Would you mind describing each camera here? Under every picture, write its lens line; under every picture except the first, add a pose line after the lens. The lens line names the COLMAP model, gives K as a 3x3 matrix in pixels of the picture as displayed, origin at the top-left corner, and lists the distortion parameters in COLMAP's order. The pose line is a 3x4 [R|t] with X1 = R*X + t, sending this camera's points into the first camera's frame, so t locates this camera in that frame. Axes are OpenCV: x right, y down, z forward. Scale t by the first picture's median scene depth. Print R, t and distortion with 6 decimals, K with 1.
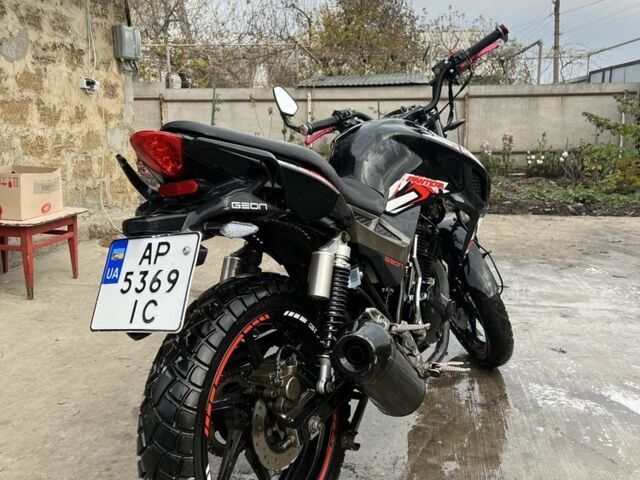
lens RADIAL K [[675.3, 0, 319.6], [0, 675.3, 236.6], [0, 0, 1]] dist [0.085057, 0.000000]
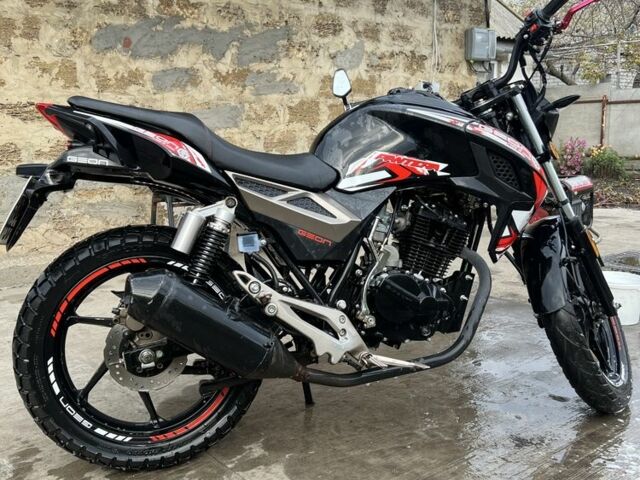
lens RADIAL K [[675.3, 0, 317.3], [0, 675.3, 242.4], [0, 0, 1]] dist [0.085057, 0.000000]
pose [[0.748829, 0.101077, -0.655010, 0.301897], [-0.105714, 0.993865, 0.032512, 0.005145], [0.654278, 0.044898, 0.754920, 0.103639]]
